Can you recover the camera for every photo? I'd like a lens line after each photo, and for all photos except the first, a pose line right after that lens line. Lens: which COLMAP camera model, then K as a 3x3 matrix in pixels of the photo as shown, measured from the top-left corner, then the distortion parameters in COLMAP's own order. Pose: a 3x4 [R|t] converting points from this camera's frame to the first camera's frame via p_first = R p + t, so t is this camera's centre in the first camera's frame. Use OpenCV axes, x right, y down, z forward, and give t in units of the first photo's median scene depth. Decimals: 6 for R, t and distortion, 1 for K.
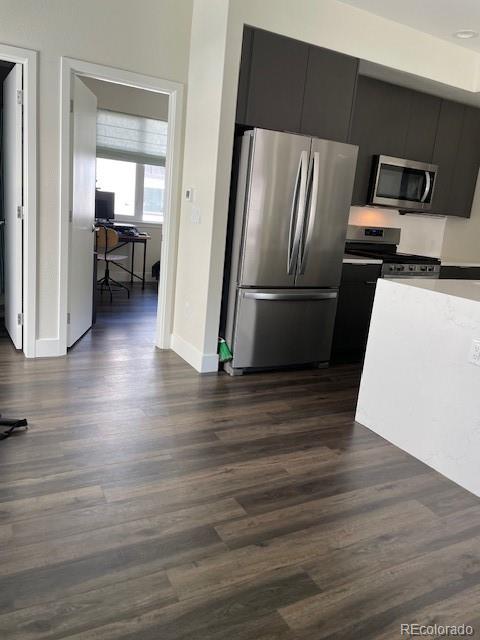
lens RADIAL K [[483.9, 0, 240.5], [0, 483.9, 307.6], [0, 0, 1]] dist [0.081483, -0.096600]
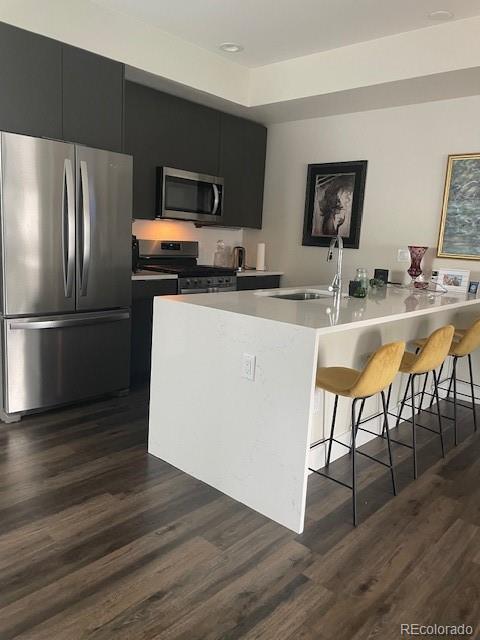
lens RADIAL K [[483.9, 0, 240.5], [0, 483.9, 307.6], [0, 0, 1]] dist [0.081483, -0.096600]
pose [[0.943777, -0.087399, 0.318822, 0.111510], [0.097662, 0.995086, -0.016315, -0.005259], [-0.315829, 0.046534, 0.947674, 0.060405]]
